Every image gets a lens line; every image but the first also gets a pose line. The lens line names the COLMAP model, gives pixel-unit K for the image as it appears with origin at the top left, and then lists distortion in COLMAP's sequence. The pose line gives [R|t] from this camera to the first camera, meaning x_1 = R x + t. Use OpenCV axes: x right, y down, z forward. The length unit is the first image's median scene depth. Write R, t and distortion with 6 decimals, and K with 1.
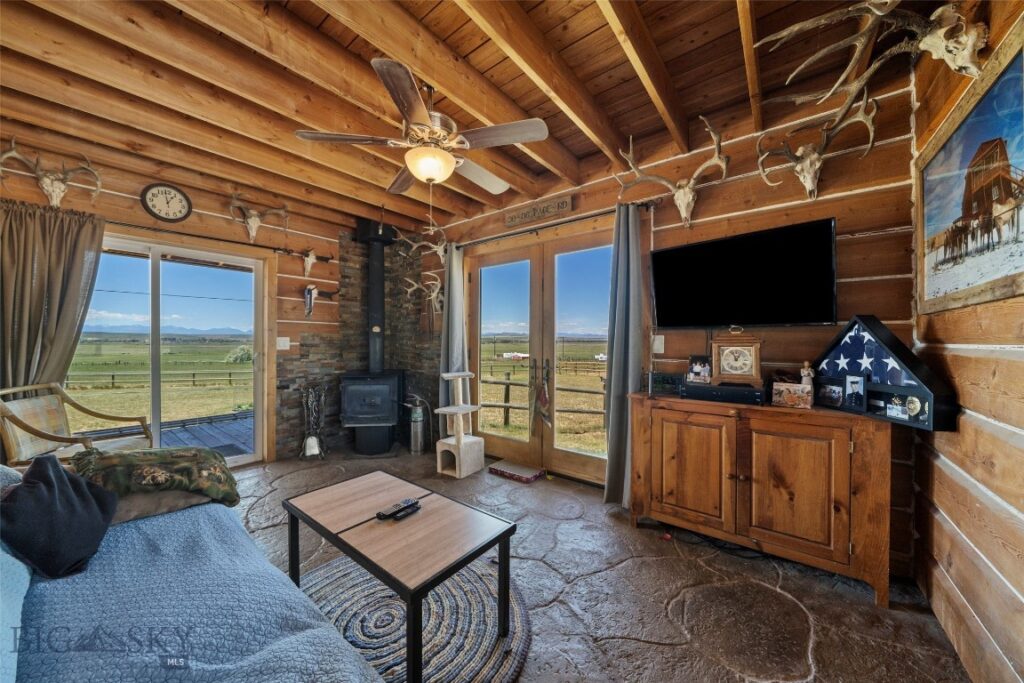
lens RADIAL K [[351.3, 0, 510.8], [0, 351.3, 342.3], [0, 0, 1]] dist [-0.005813, -0.000117]
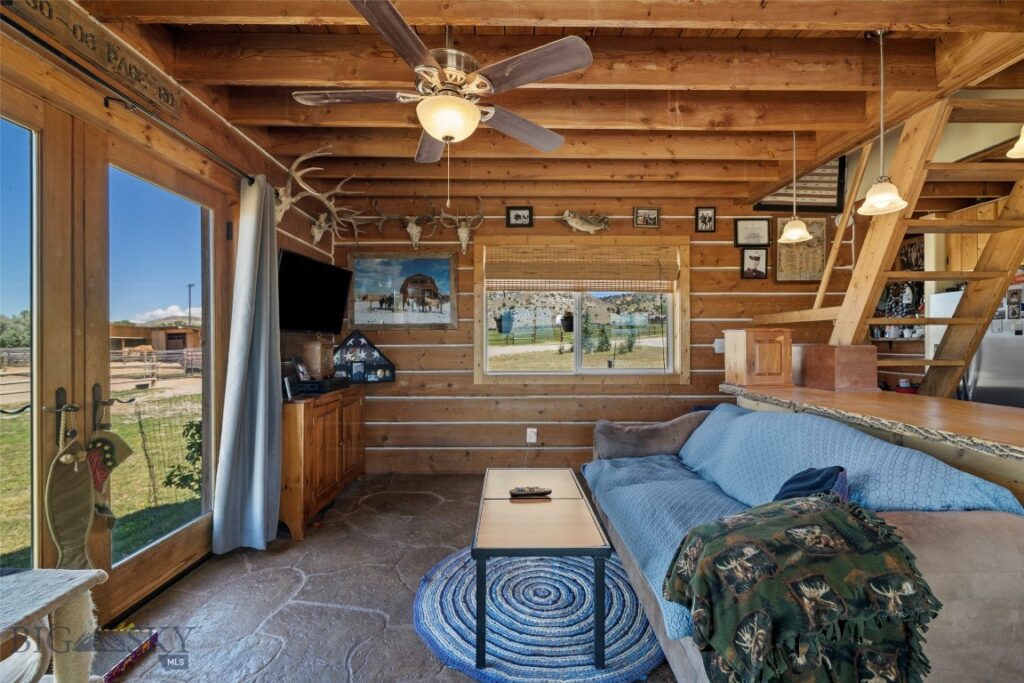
lens RADIAL K [[430.7, 0, 511.4], [0, 430.7, 342.4], [0, 0, 1]] dist [-0.000771, -0.000367]
pose [[-0.623184, 0.004898, 0.782060, -0.695171], [0.007121, 0.999974, -0.000588, -0.001556], [-0.782043, 0.005202, -0.623203, 0.969426]]
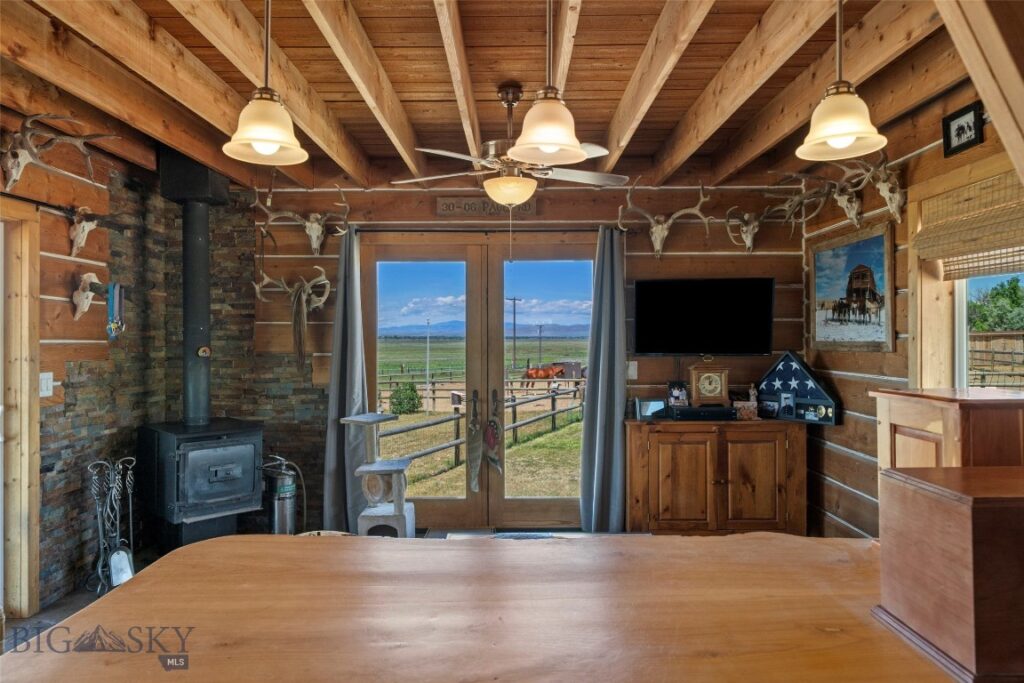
lens RADIAL K [[685.0, 0, 506.7], [0, 685.0, 334.9], [0, 0, 1]] dist [-0.000340, -0.001347]
pose [[0.791852, -0.003066, 0.610705, -0.868753], [0.006884, 0.999969, -0.003905, -0.074481], [-0.610674, 0.007296, 0.791848, -0.270009]]
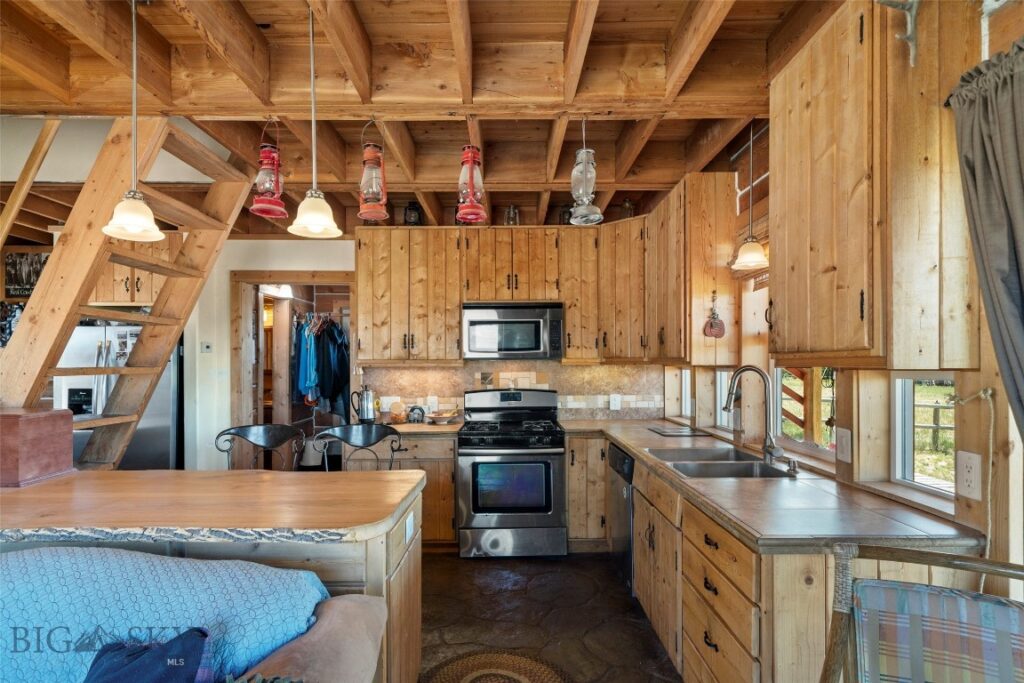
lens RADIAL K [[544.4, 0, 514.2], [0, 544.4, 364.1], [0, 0, 1]] dist [0.003281, -0.001134]
pose [[-0.783087, 0.000445, -0.621912, -0.486160], [-0.003120, 0.999984, 0.004644, -0.061544], [0.621905, 0.005577, -0.783073, 0.862489]]
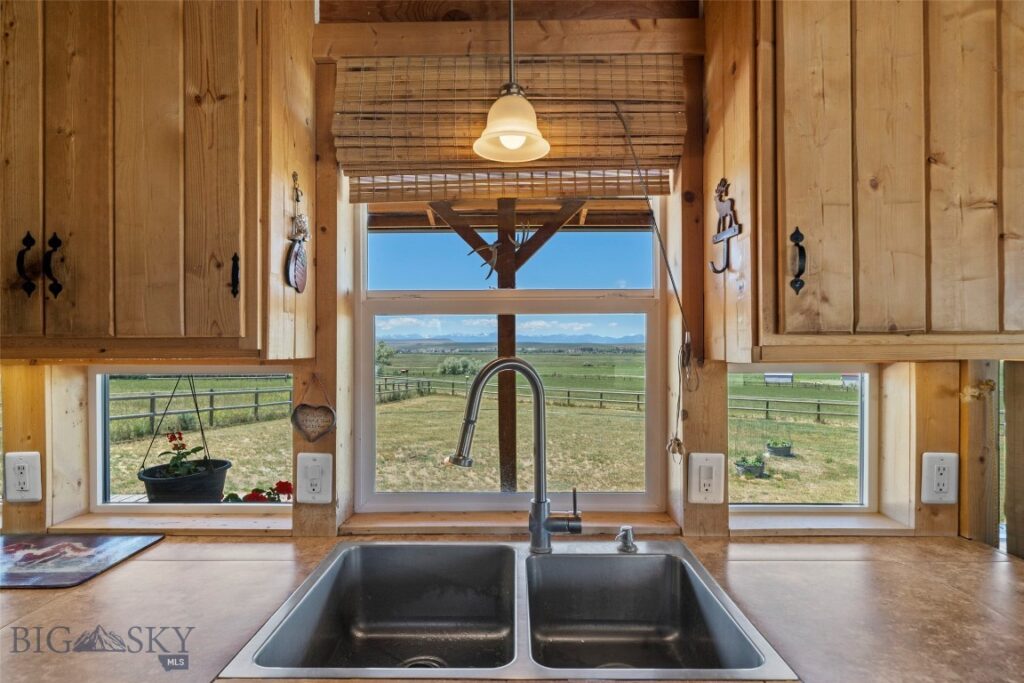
lens RADIAL K [[544.4, 0, 508.7], [0, 544.4, 355.7], [0, 0, 1]] dist [0.003281, -0.001134]
pose [[0.605028, 0.004934, -0.796189, -0.994517], [-0.001295, 0.999986, 0.005213, -0.060850], [0.796203, -0.002123, 0.605026, 0.166397]]
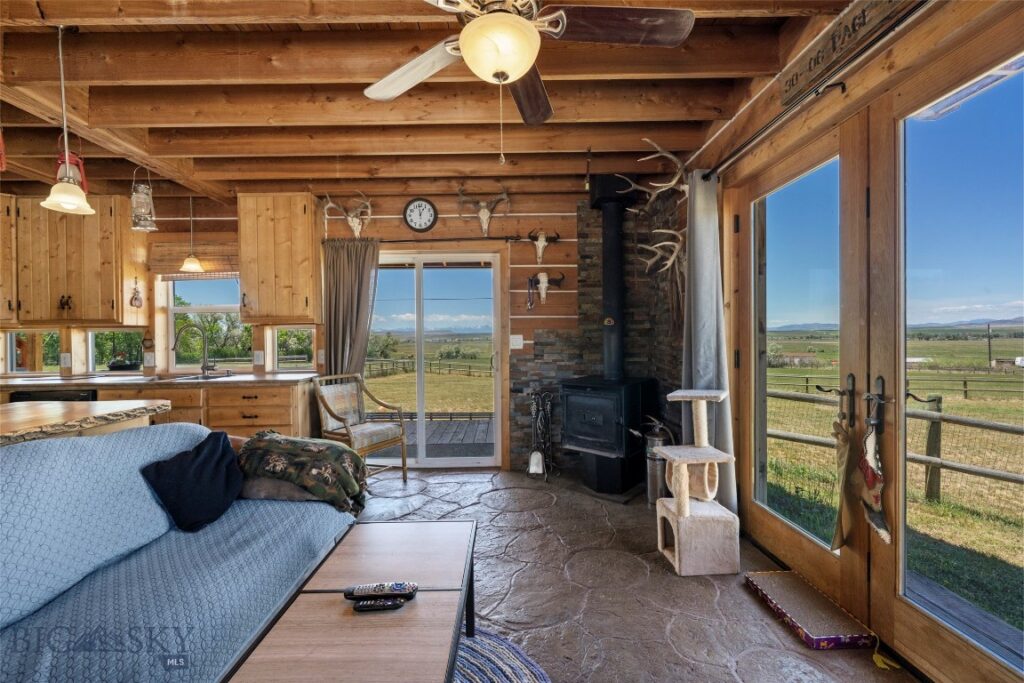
lens RADIAL K [[430.7, 0, 507.3], [0, 430.7, 342.6], [0, 0, 1]] dist [-0.000771, -0.000367]
pose [[0.625615, -0.003439, -0.780124, 0.236524], [0.009862, 0.999945, 0.003500, 0.000909], [0.780069, -0.009884, 0.625615, 0.346436]]
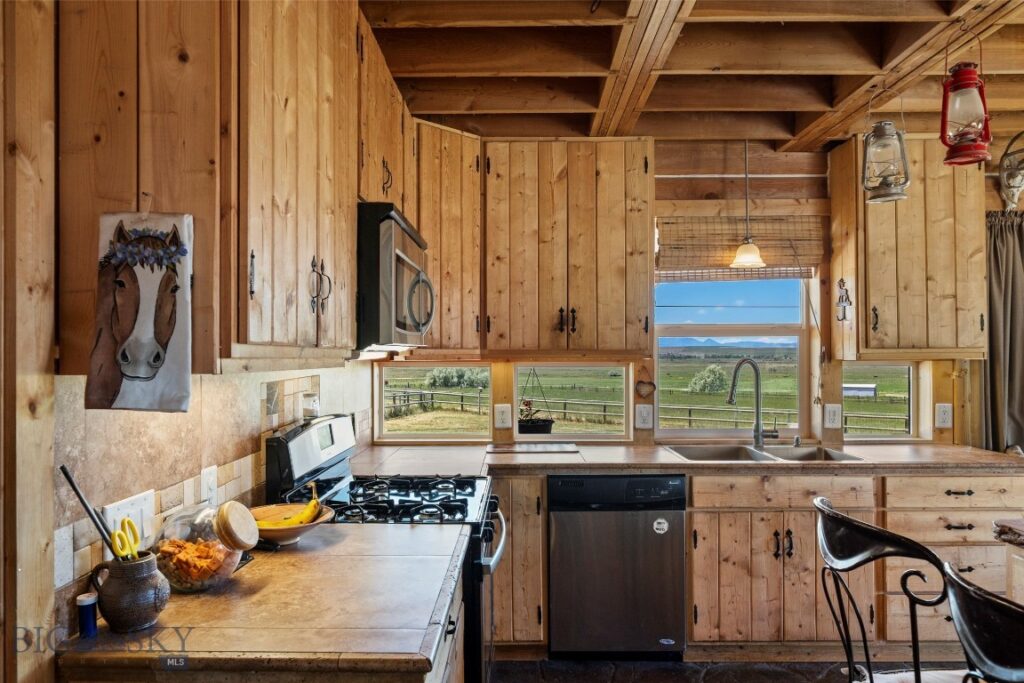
lens RADIAL K [[695.9, 0, 514.2], [0, 695.9, 353.2], [0, 0, 1]] dist [0.003452, 0.007290]
pose [[0.606657, -0.006670, -0.794935, -0.622607], [-0.000403, 0.999962, -0.008698, -0.055449], [0.794963, 0.005597, 0.606632, -0.614557]]
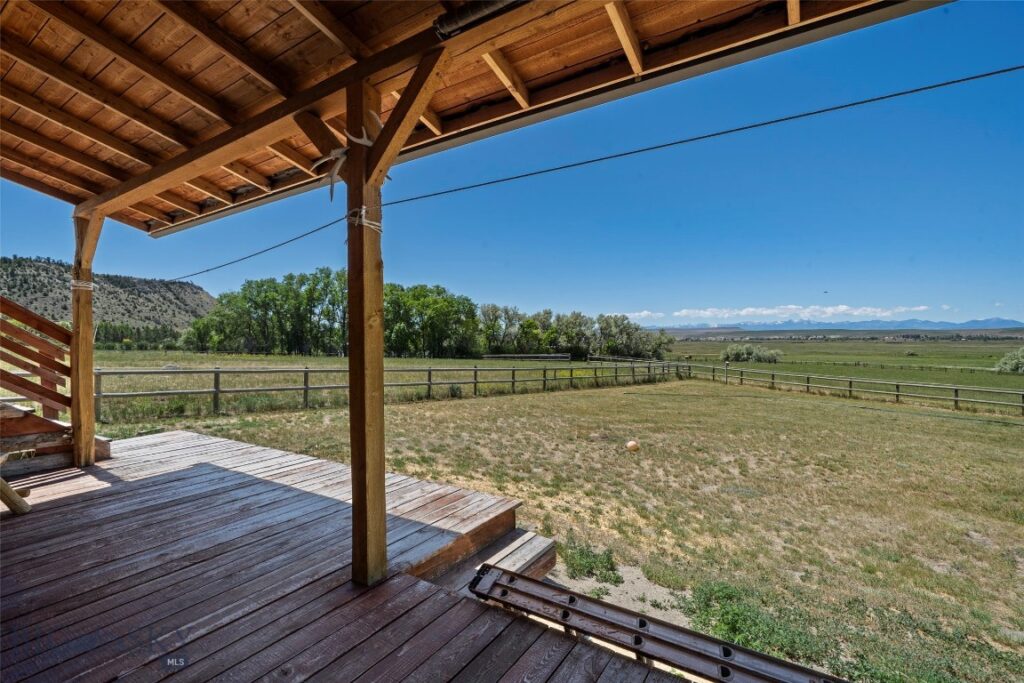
lens RADIAL K [[469.9, 0, 503.9], [0, 469.9, 343.3], [0, 0, 1]] dist [-0.002827, 0.001618]
pose [[0.079962, 0.005643, -0.996782, -1.222006], [0.000497, 0.999984, 0.005701, -0.005702], [0.996798, -0.000951, 0.079958, 1.122169]]
